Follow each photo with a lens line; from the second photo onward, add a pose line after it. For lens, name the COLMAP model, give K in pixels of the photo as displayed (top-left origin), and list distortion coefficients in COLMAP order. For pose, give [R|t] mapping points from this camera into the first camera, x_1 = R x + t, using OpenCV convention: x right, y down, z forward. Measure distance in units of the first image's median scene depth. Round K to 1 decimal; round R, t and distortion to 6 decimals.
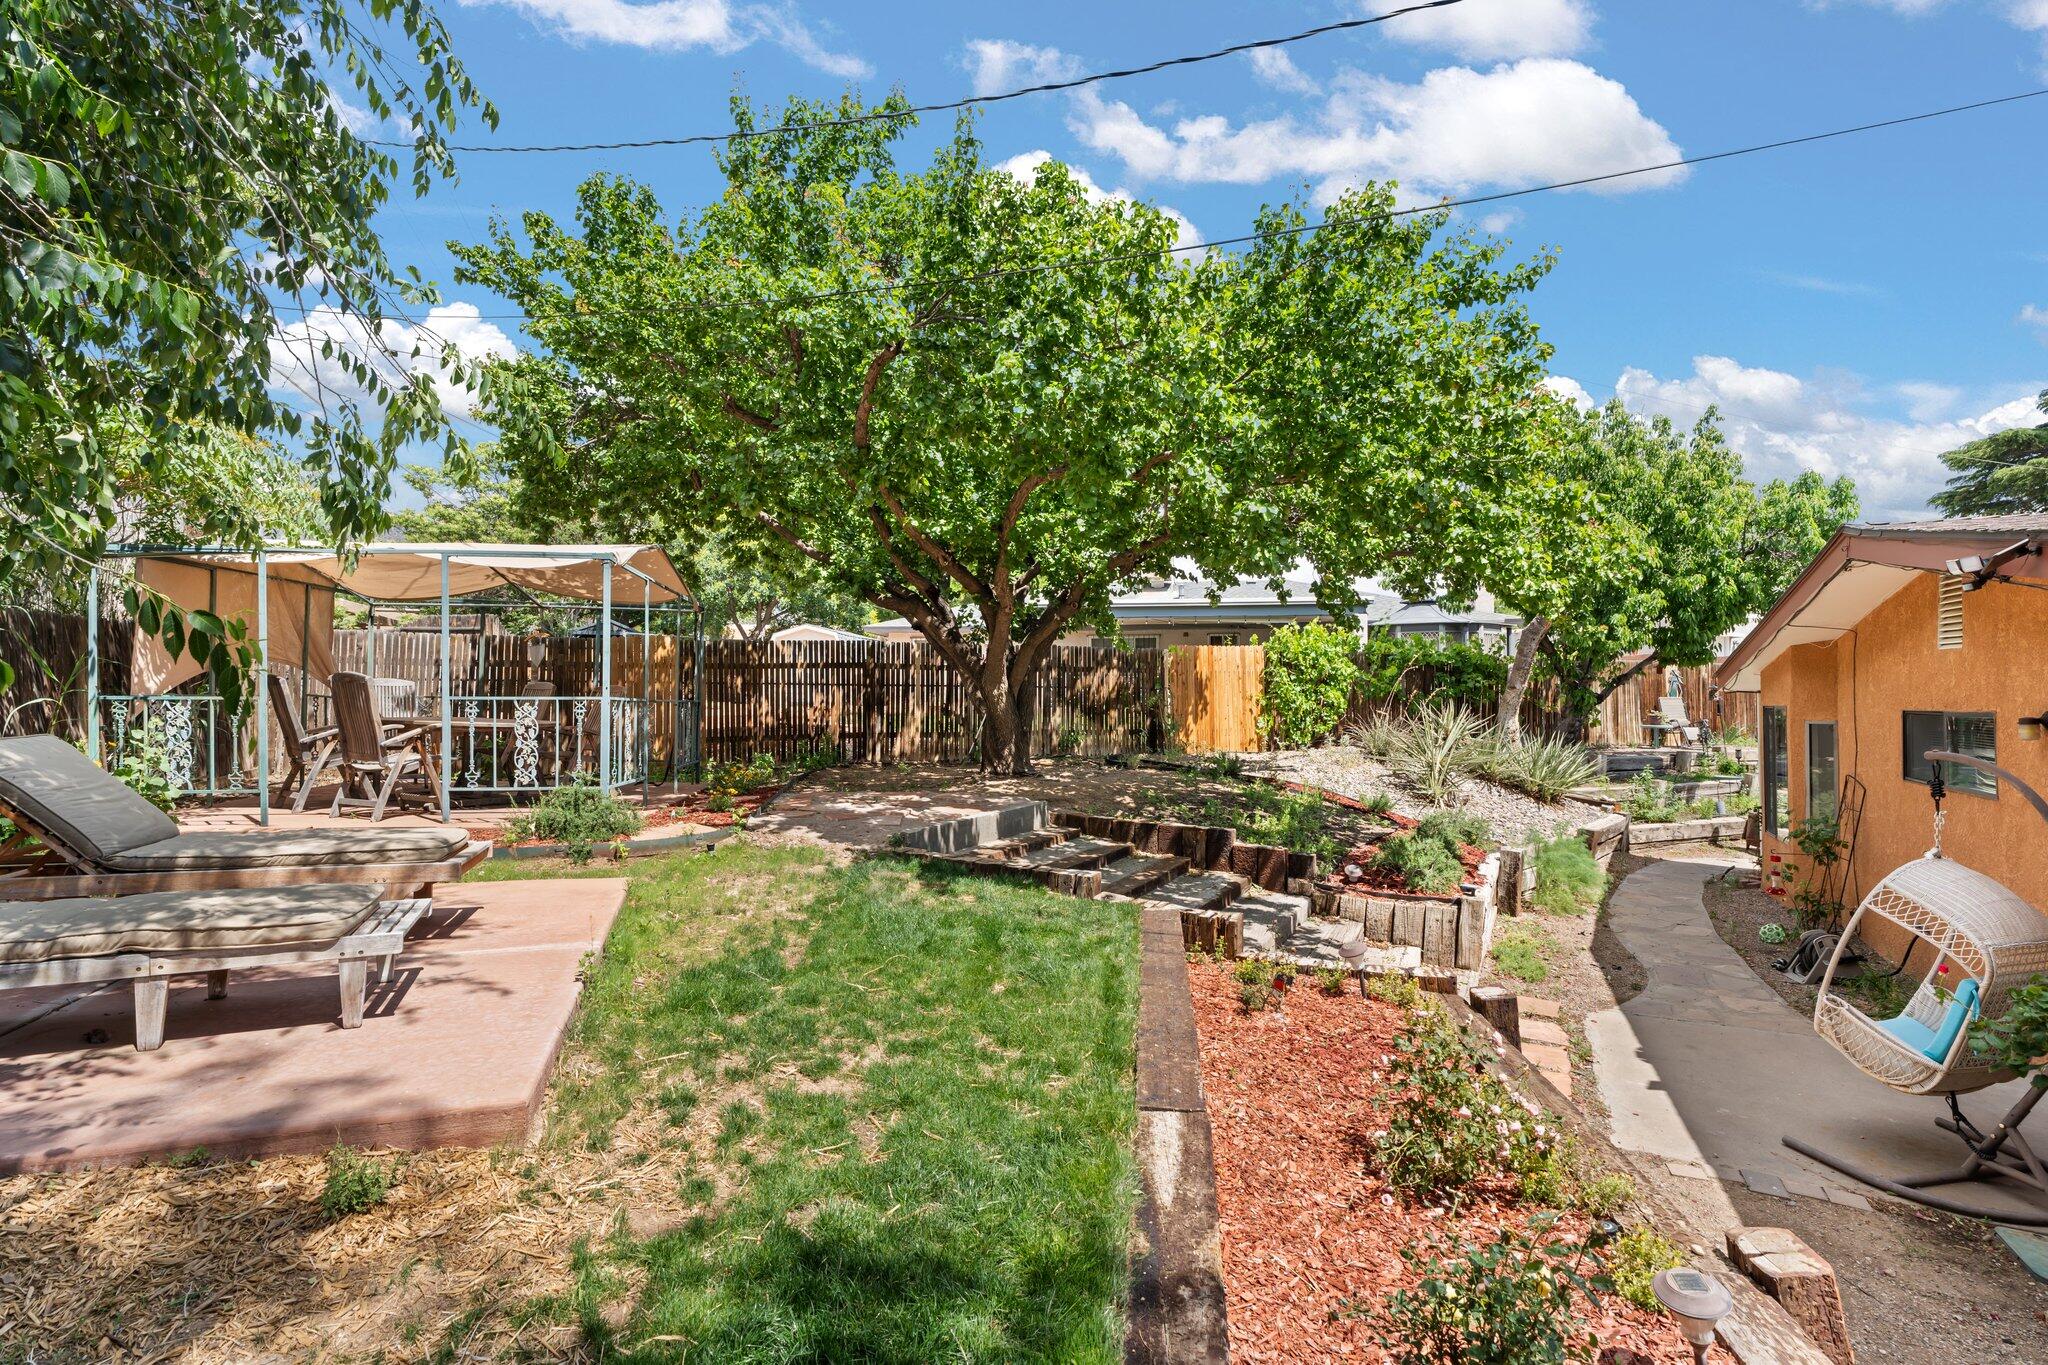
lens RADIAL K [[921.7, 0, 1024.3], [0, 921.7, 685.5], [0, 0, 1]] dist [-0.024411, 0.013866]
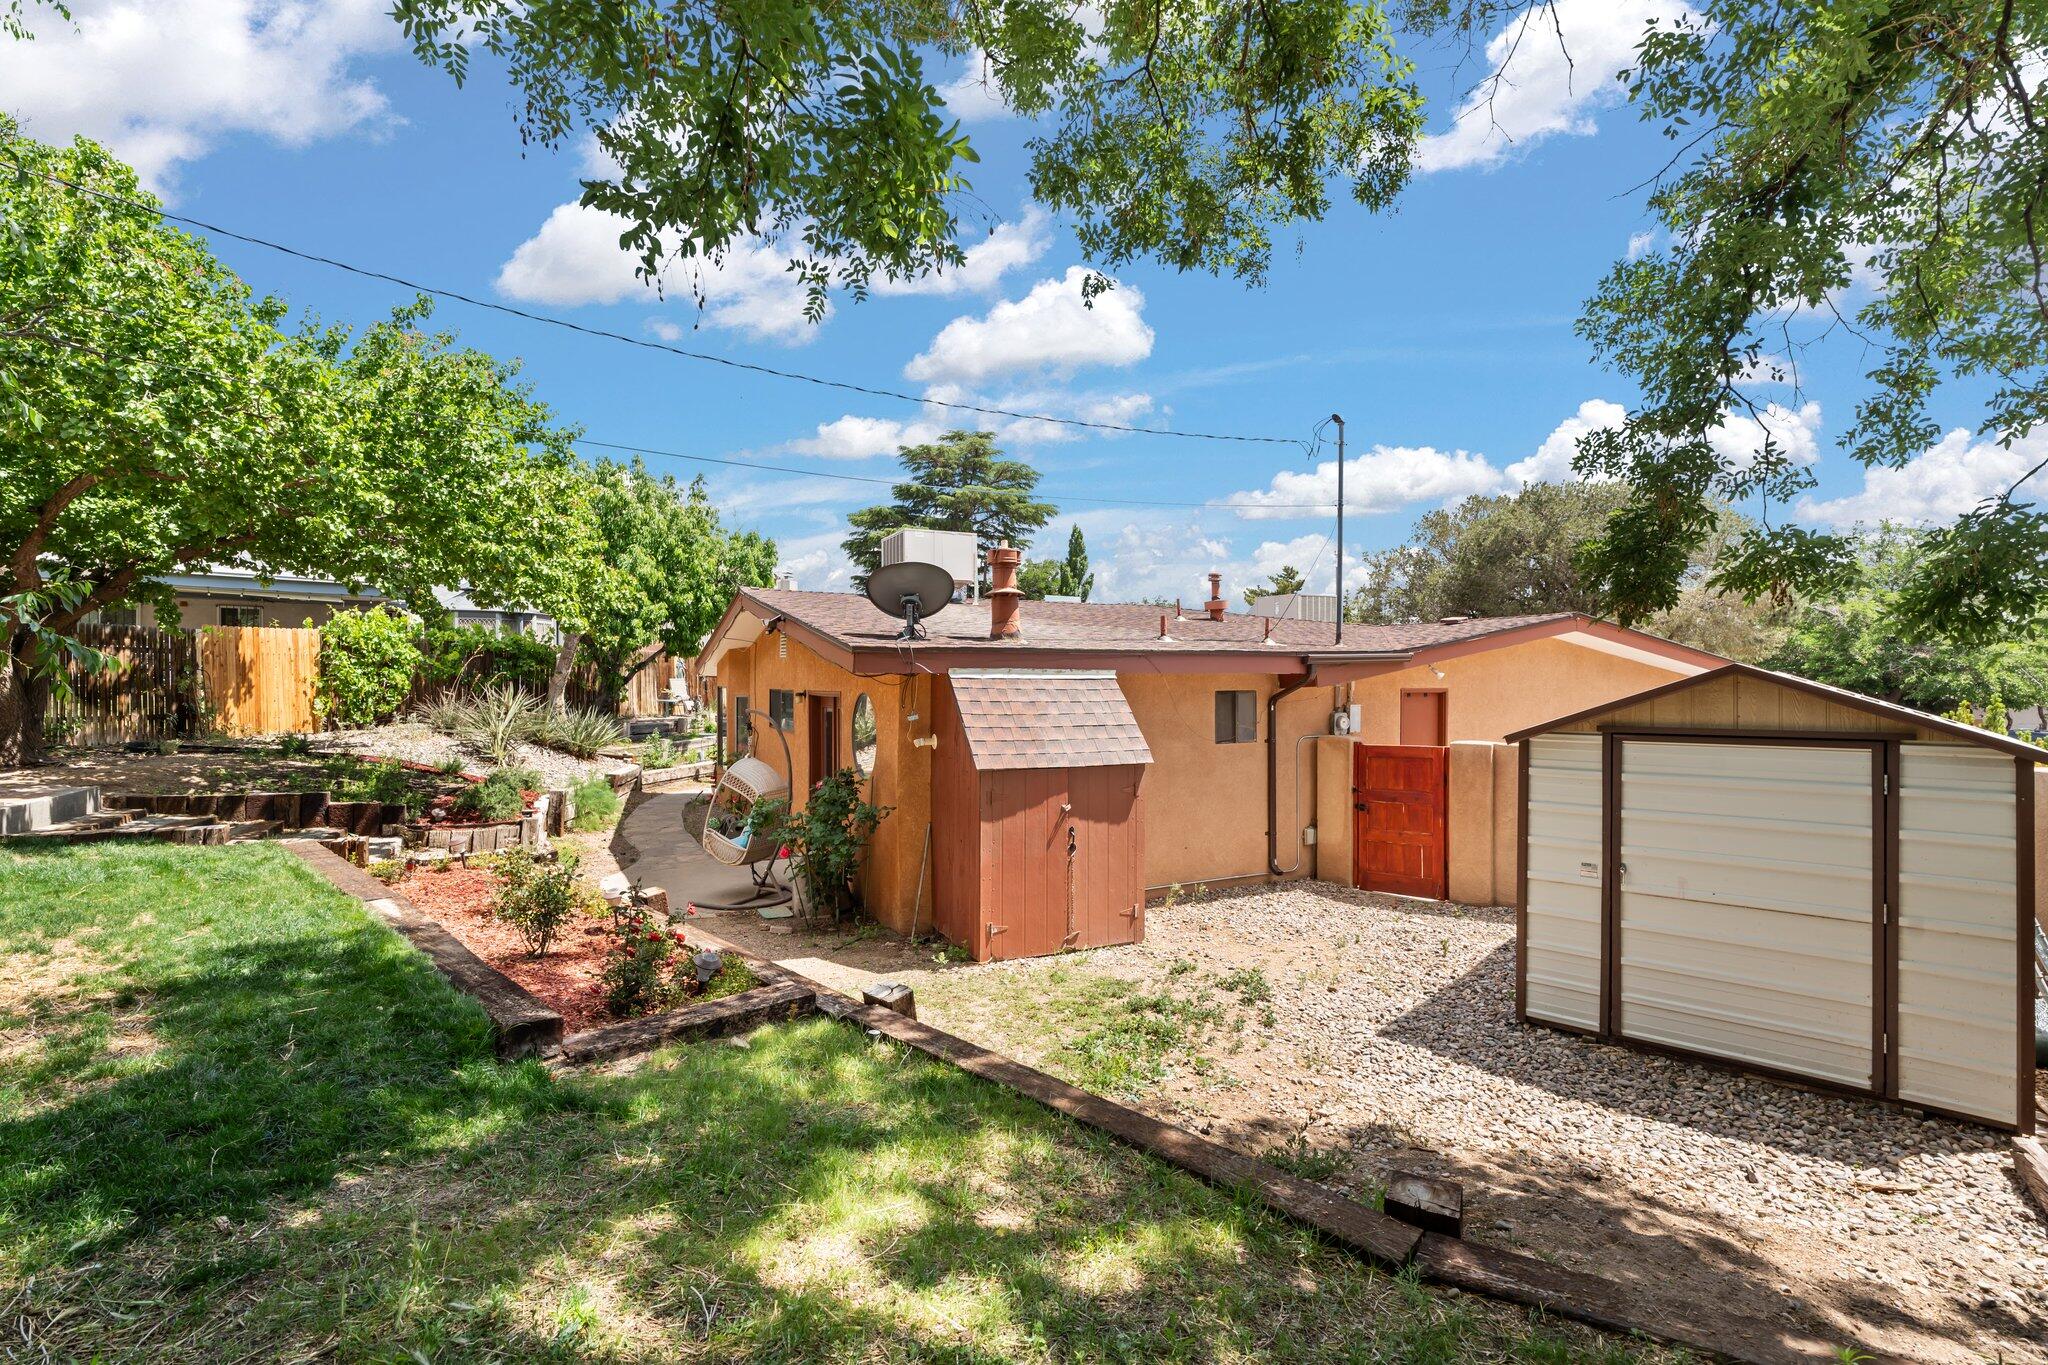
lens RADIAL K [[921.7, 0, 1024.3], [0, 921.7, 685.5], [0, 0, 1]] dist [-0.024411, 0.013866]
pose [[0.577577, -0.006666, 0.816309, -0.145122], [-0.013044, 0.999764, 0.017393, -0.010523], [-0.816232, -0.020693, 0.577353, -0.283942]]
